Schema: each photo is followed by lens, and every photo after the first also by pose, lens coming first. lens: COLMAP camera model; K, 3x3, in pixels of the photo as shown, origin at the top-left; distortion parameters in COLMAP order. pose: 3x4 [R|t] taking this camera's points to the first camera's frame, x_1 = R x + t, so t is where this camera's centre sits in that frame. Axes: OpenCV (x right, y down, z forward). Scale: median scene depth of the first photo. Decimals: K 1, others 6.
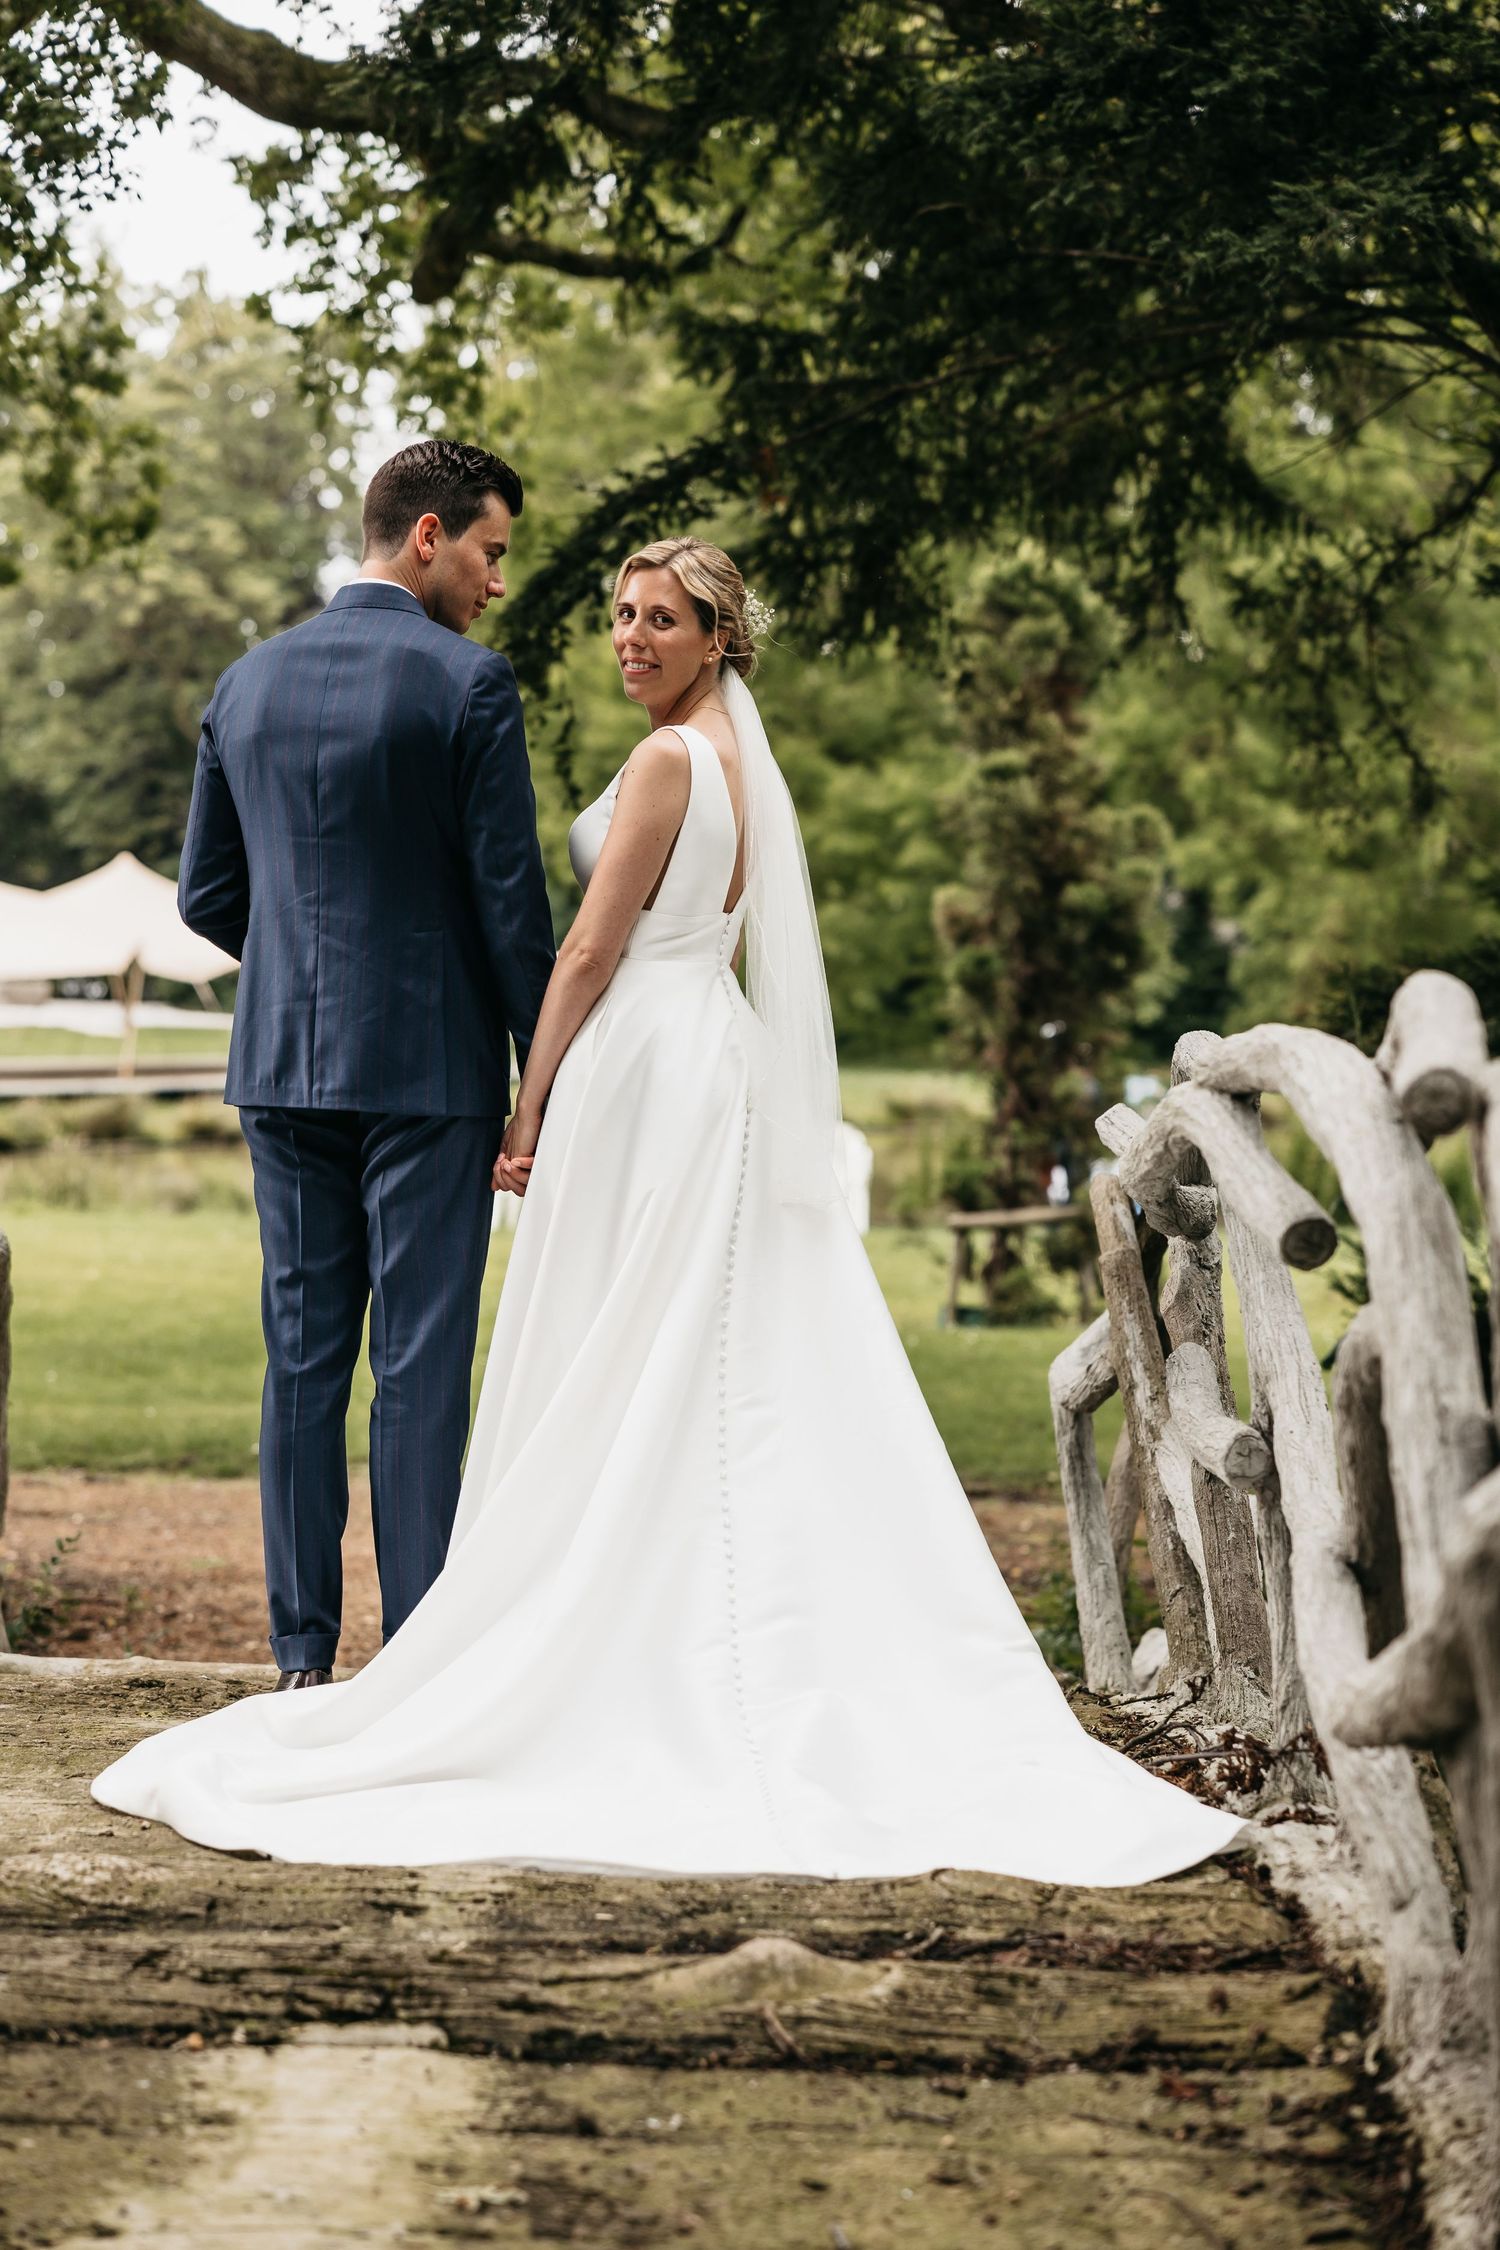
lens RADIAL K [[4249.6, 0, 696.1], [0, 4249.6, 1128.0], [0, 0, 1]] dist [0.066575, -0.378476]
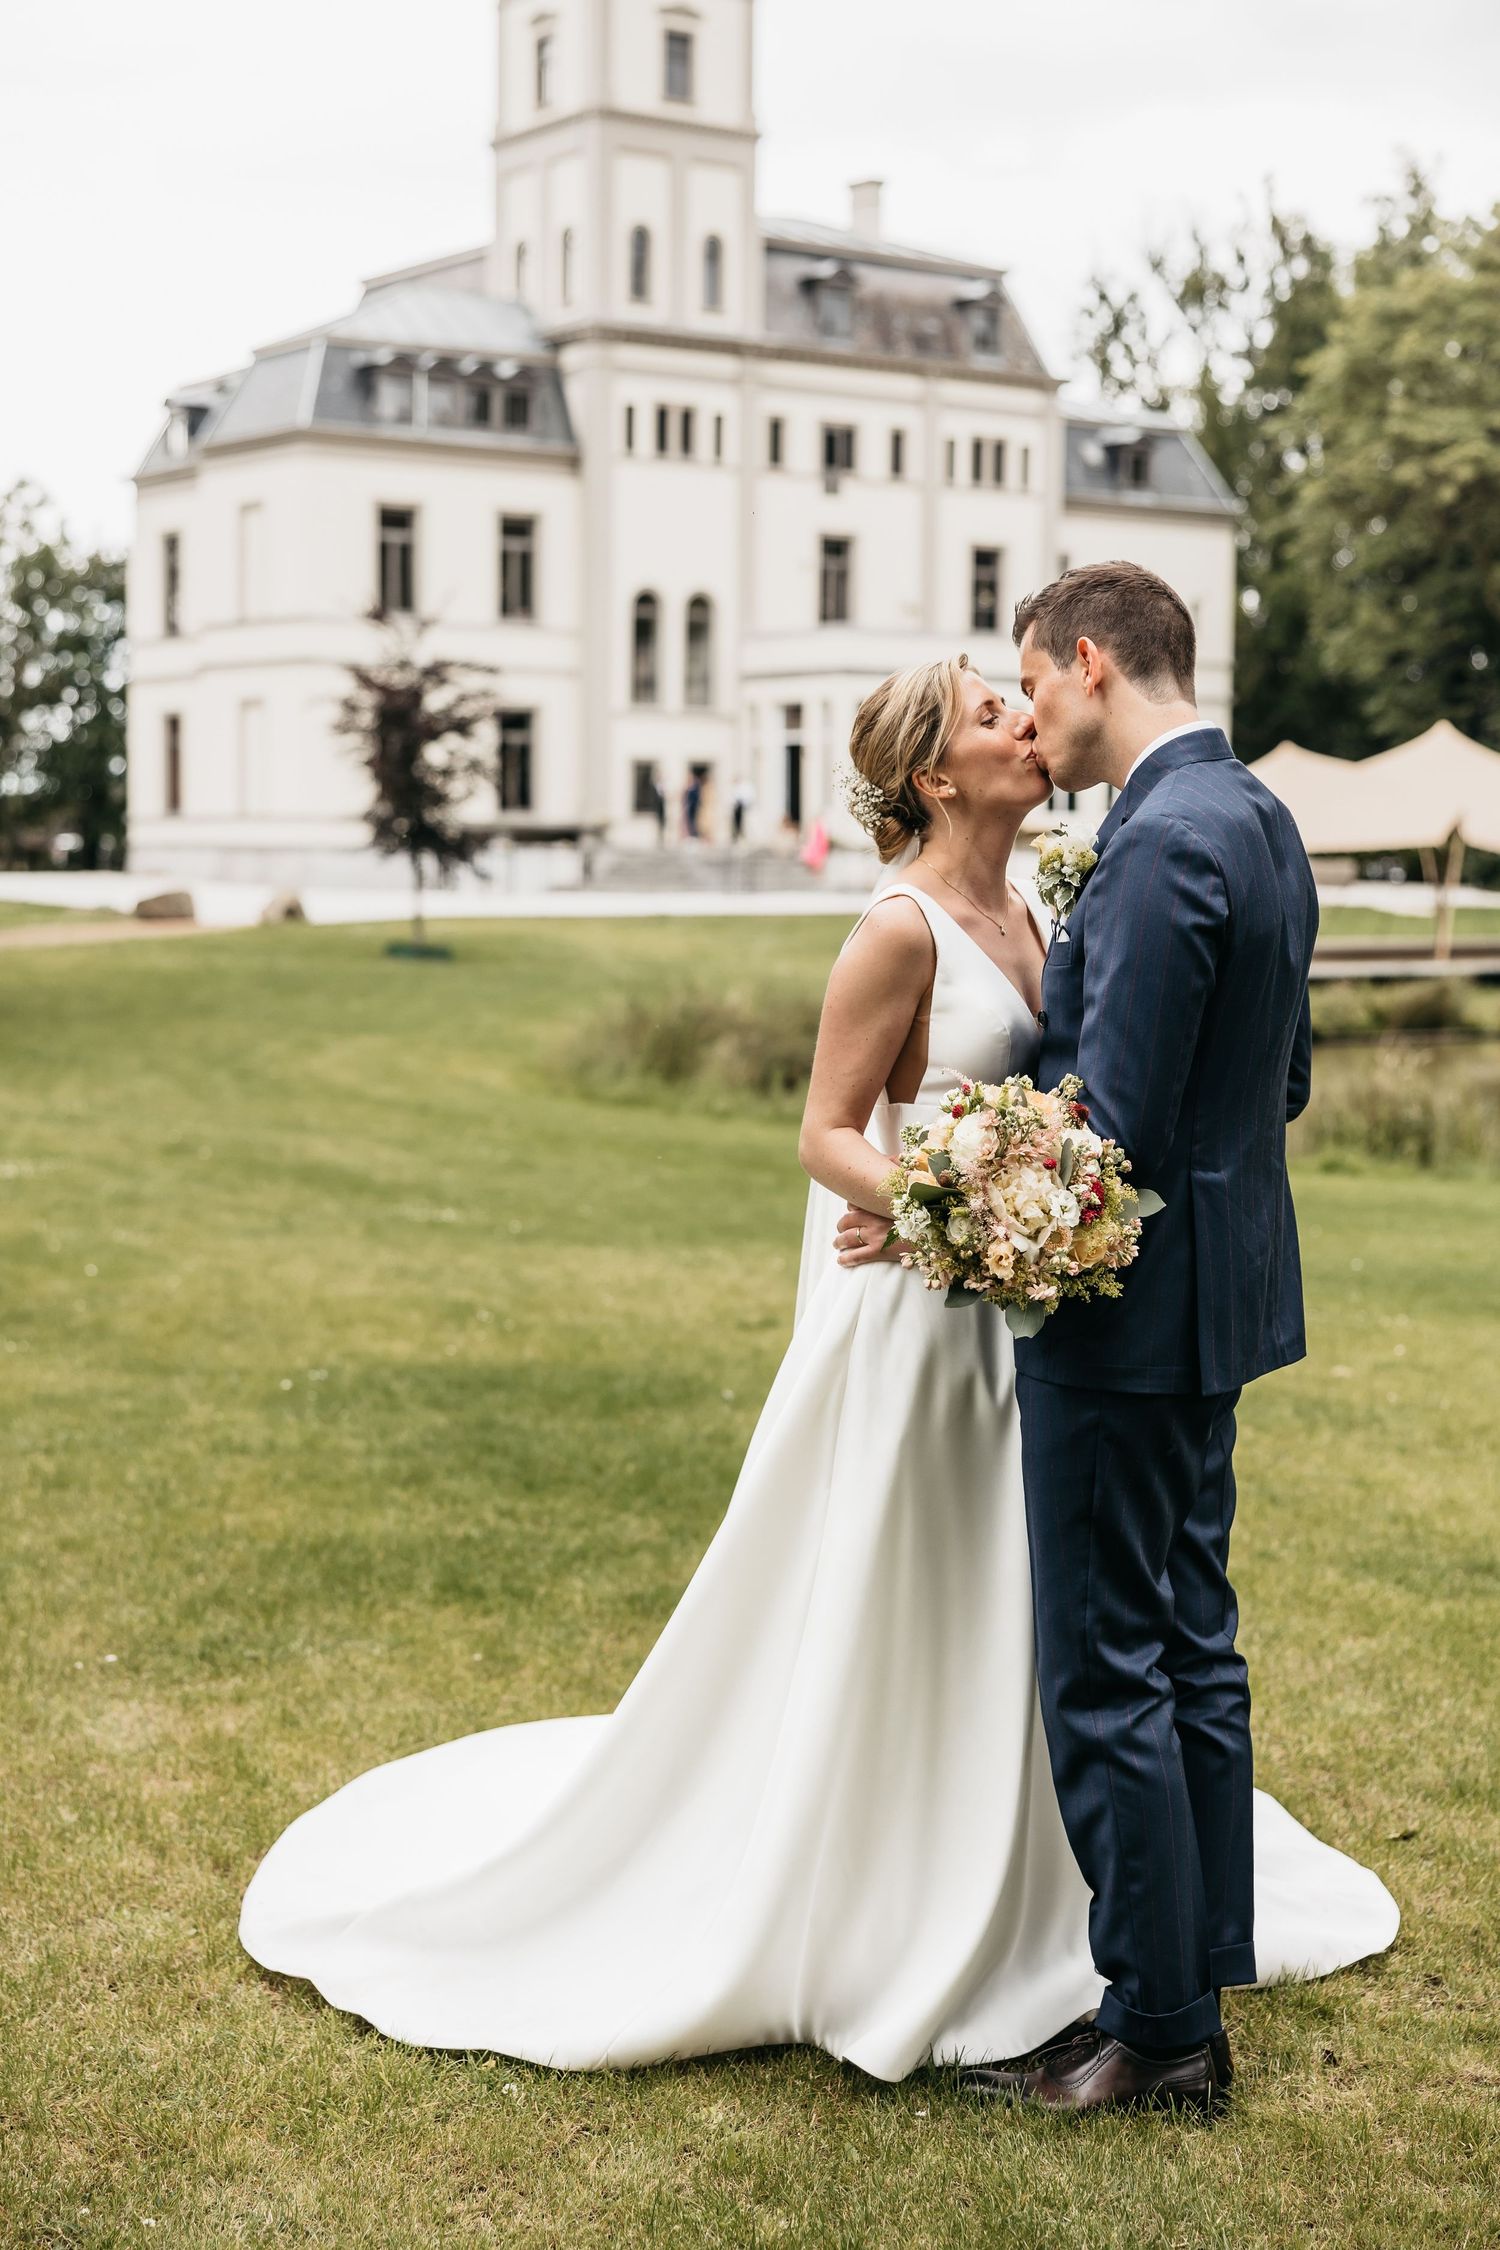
lens RADIAL K [[3315.1, 0, 680.7], [0, 3315.1, 1130.5], [0, 0, 1]] dist [0.003392, 0.056394]
pose [[0.940034, 0.025294, -0.340141, -0.032491], [-0.011058, 0.998982, 0.043726, -0.003304], [0.340901, -0.037343, 0.939357, 0.198495]]
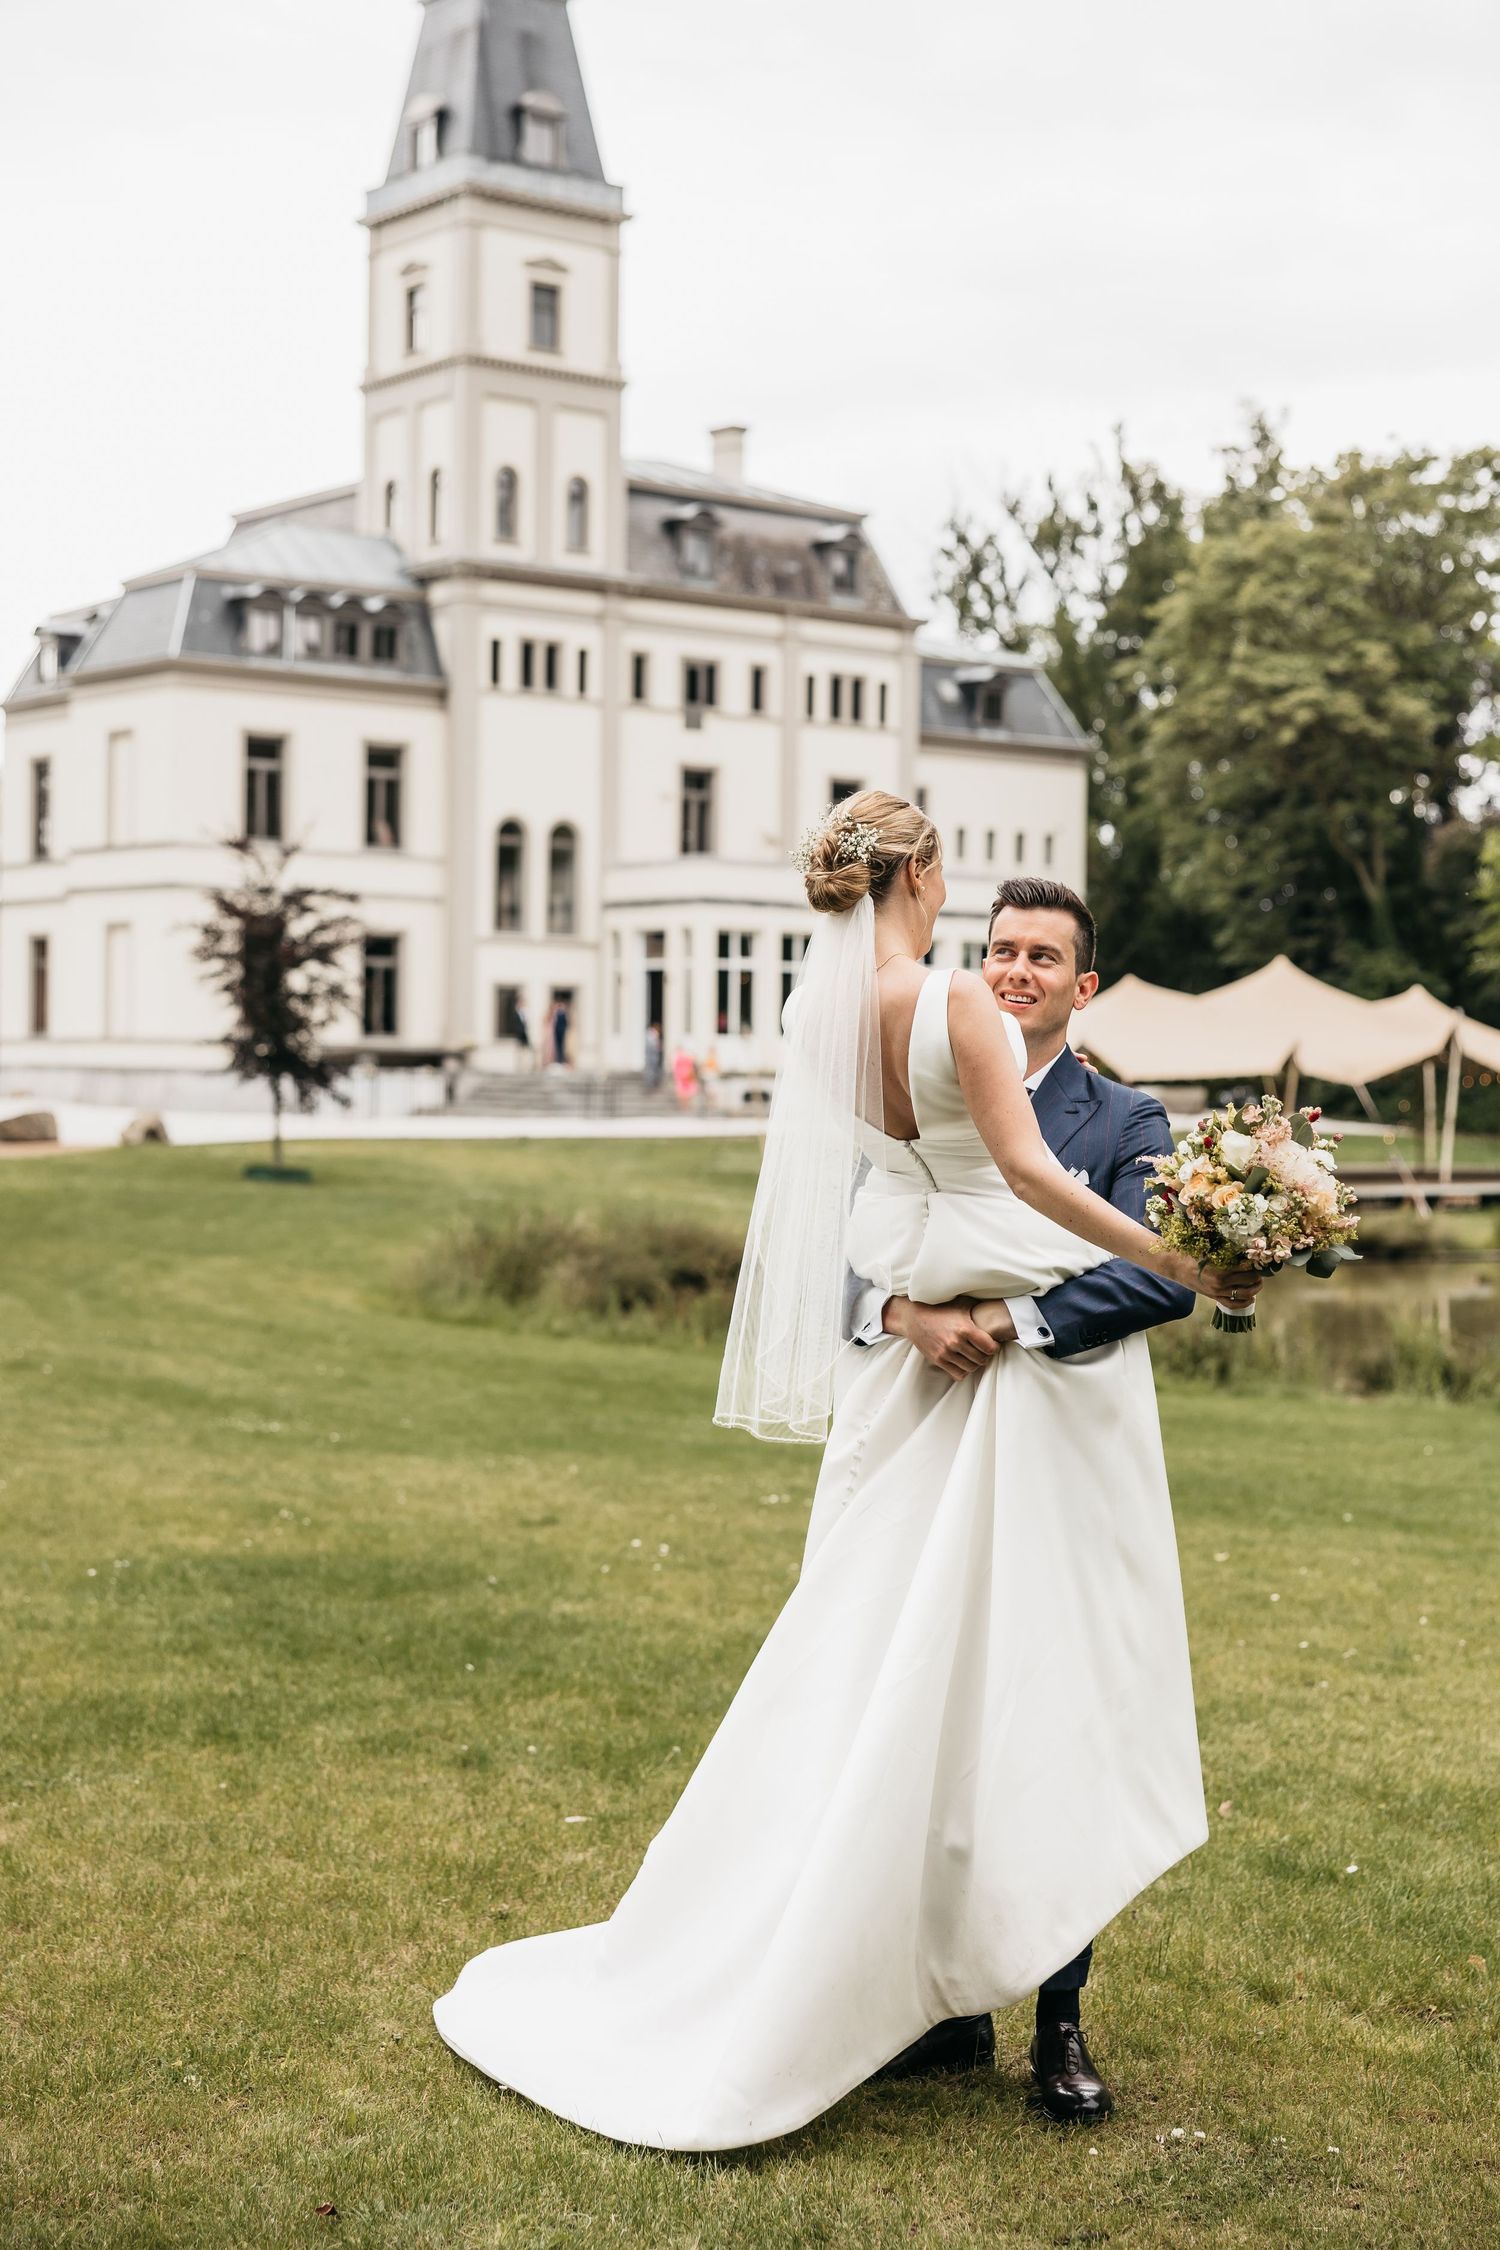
lens RADIAL K [[3324.0, 0, 726.3], [0, 3324.0, 1113.2], [0, 0, 1]] dist [0.007533, 0.008390]
pose [[0.956282, 0.005504, -0.292395, -0.026273], [-0.014635, 0.999471, -0.029050, -0.003462], [0.292081, 0.032059, 0.955856, 0.189758]]
